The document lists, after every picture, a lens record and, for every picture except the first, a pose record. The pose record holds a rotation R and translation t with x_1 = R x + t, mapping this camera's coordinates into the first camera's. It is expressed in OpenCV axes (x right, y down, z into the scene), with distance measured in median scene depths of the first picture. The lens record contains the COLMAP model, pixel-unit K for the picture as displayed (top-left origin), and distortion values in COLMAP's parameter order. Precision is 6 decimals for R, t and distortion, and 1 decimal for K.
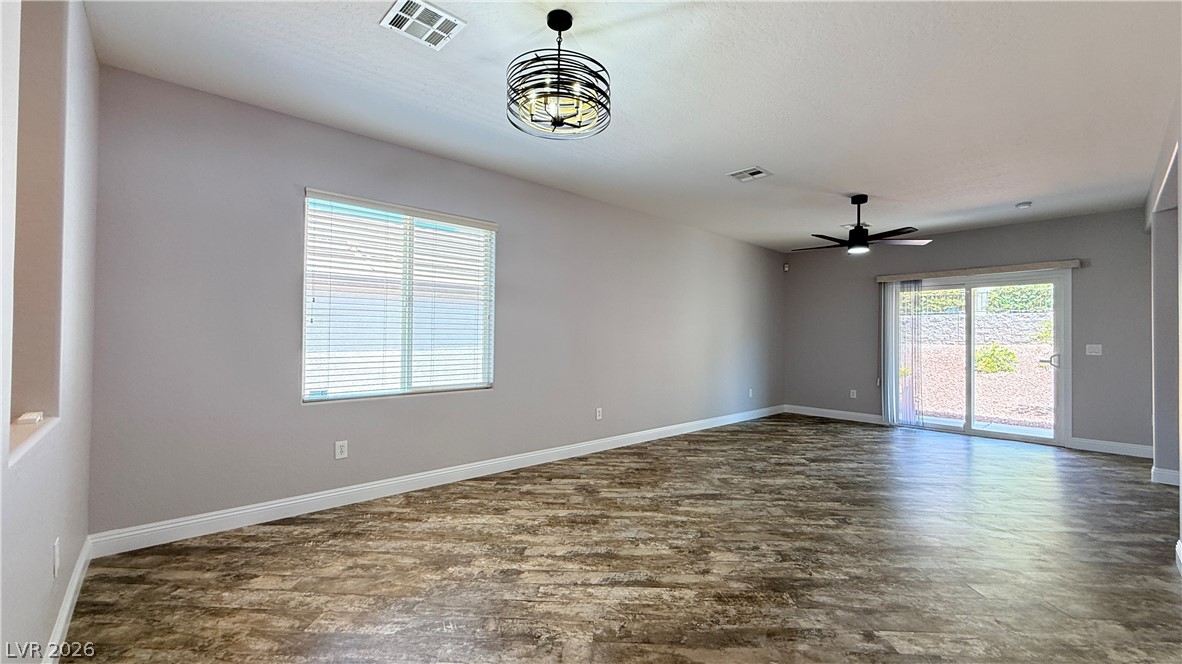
lens RADIAL K [[472.9, 0, 589.3], [0, 472.9, 330.7], [0, 0, 1]] dist [0.000845, 0.000090]
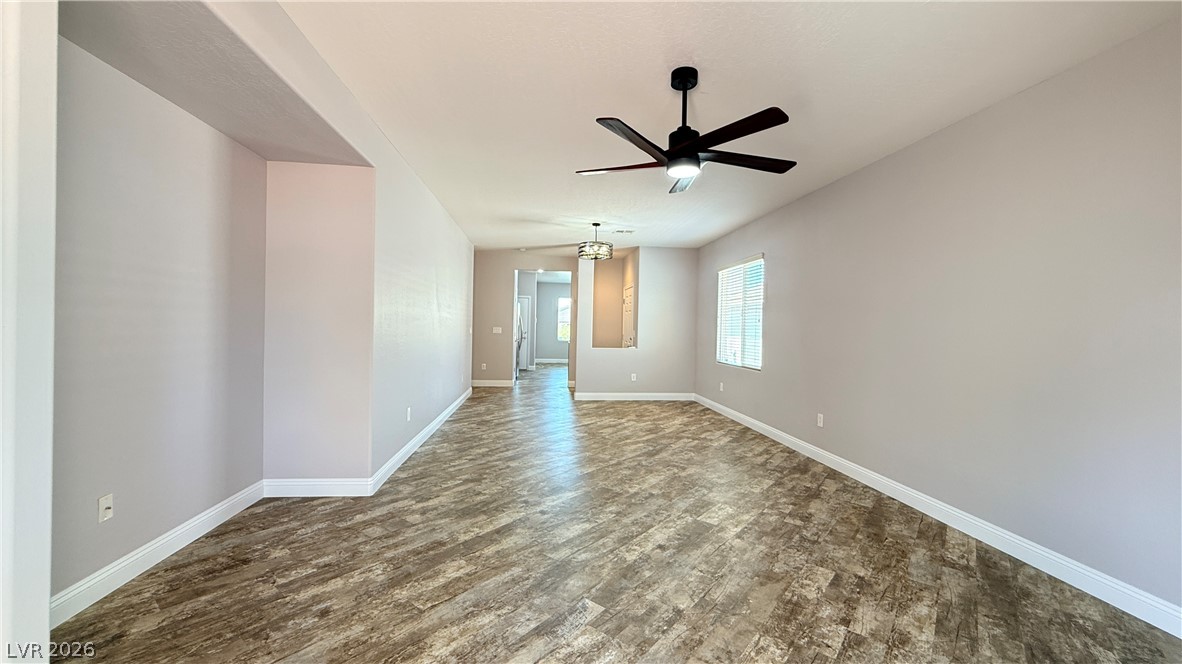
lens RADIAL K [[472.9, 0, 589.3], [0, 472.9, 330.7], [0, 0, 1]] dist [0.000845, 0.000090]
pose [[-0.590637, -0.017648, -0.806744, 1.292826], [-0.018172, 0.999798, -0.008567, 0.024049], [0.806732, 0.009600, -0.590839, 1.493229]]
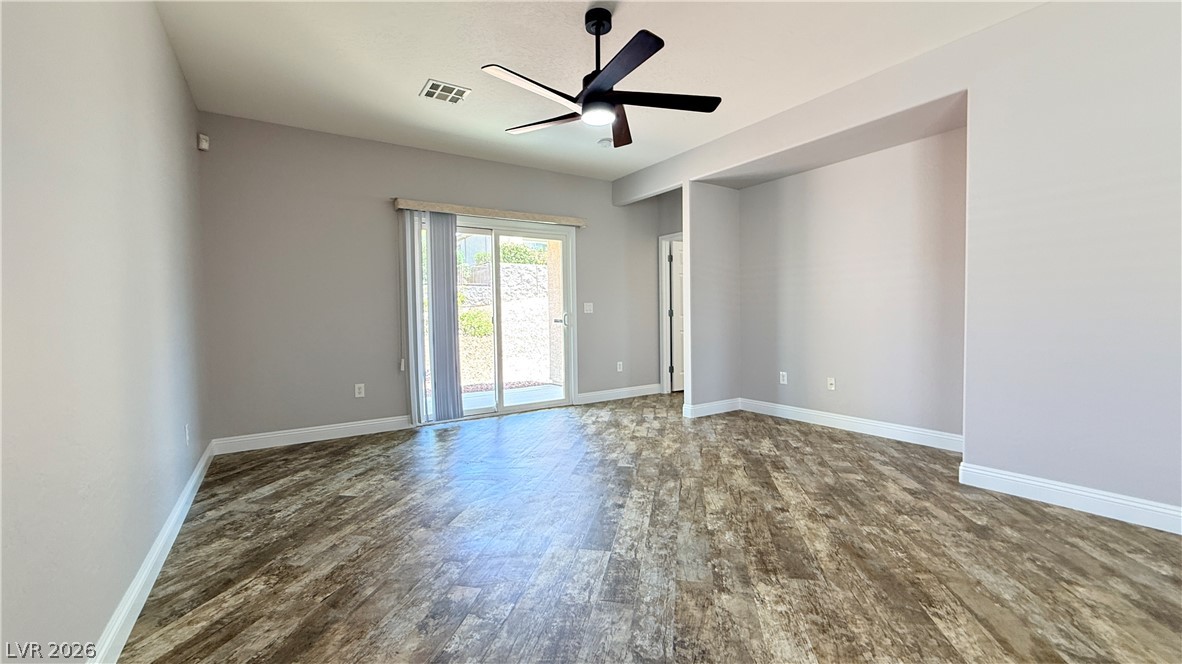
lens RADIAL K [[472.9, 0, 589.3], [0, 472.9, 330.7], [0, 0, 1]] dist [0.000845, 0.000090]
pose [[0.156350, -0.048466, 0.986512, 0.031454], [0.002813, 0.998813, 0.048625, 0.054290], [-0.987698, -0.004827, 0.156301, 1.116469]]
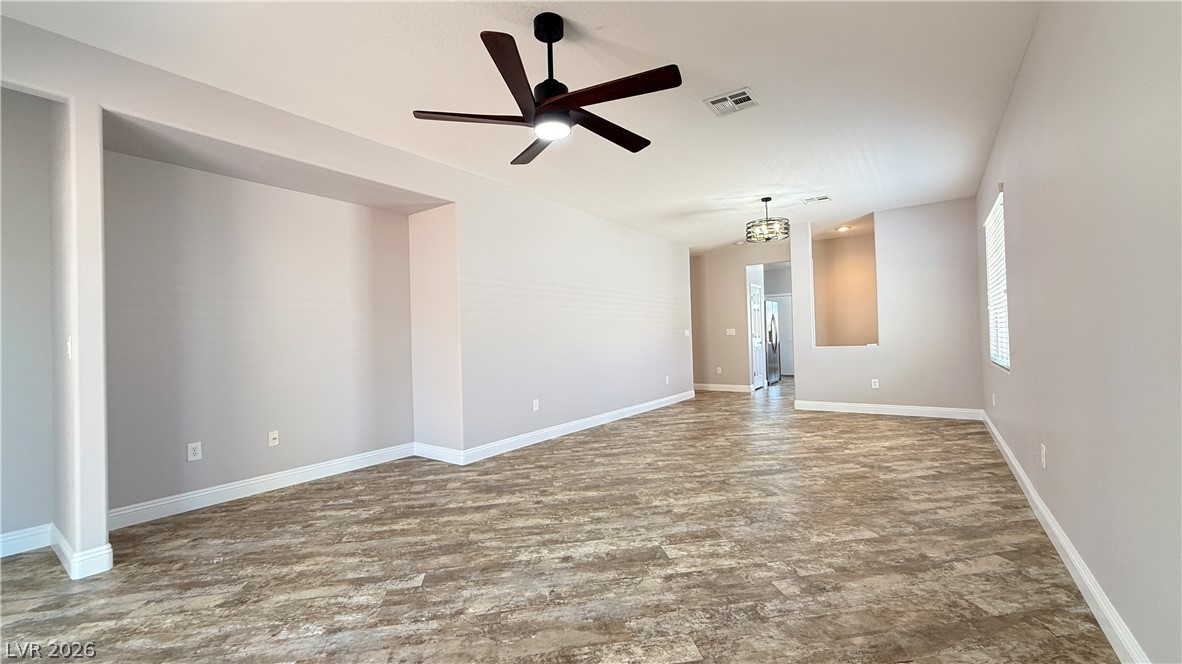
lens RADIAL K [[472.9, 0, 589.3], [0, 472.9, 330.7], [0, 0, 1]] dist [0.000845, 0.000090]
pose [[-0.977870, 0.012306, -0.208849, 0.767340], [0.018928, 0.999379, -0.029737, 0.058546], [0.208353, -0.033031, -0.977496, 1.778396]]
